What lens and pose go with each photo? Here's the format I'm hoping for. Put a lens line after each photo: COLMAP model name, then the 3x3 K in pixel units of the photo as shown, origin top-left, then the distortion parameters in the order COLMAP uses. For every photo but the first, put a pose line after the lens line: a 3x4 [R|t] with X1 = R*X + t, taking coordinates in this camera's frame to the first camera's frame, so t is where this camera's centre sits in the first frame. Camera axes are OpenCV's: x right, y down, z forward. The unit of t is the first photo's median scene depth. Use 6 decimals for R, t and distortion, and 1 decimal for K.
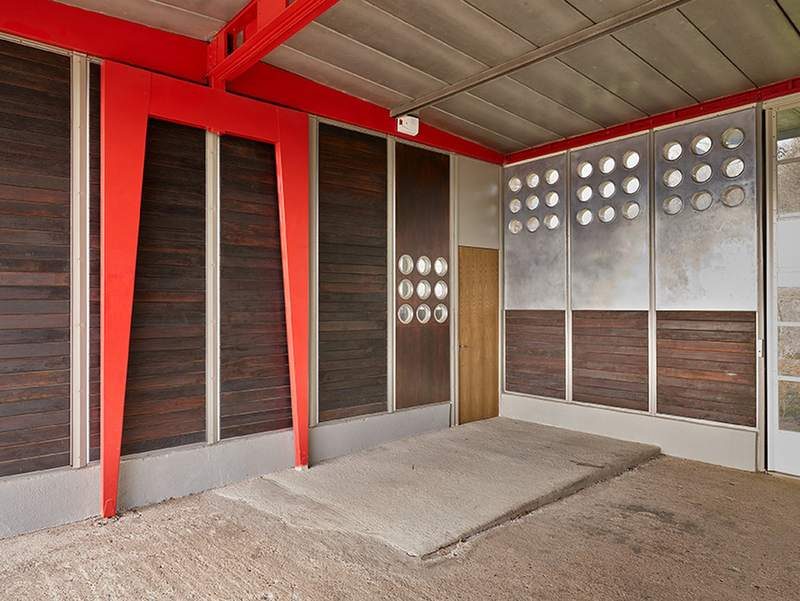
lens RADIAL K [[543.9, 0, 398.3], [0, 543.9, 299.3], [0, 0, 1]] dist [0.038909, -0.002635]
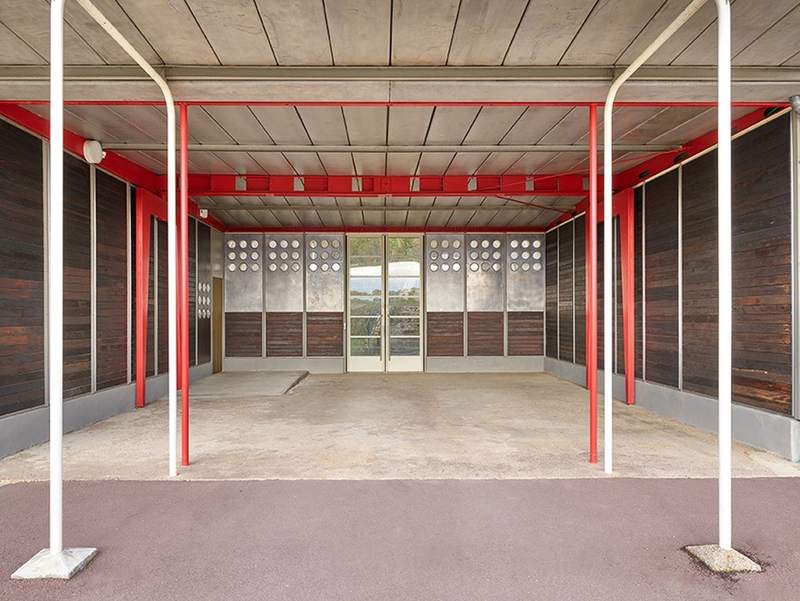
lens RADIAL K [[543.9, 0, 391.0], [0, 543.9, 316.6], [0, 0, 1]] dist [0.038909, -0.002635]
pose [[0.641189, 0.000718, 0.767382, -0.991107], [-0.005558, 0.999978, 0.003709, 0.027466], [-0.767363, -0.006643, 0.641179, -0.688310]]
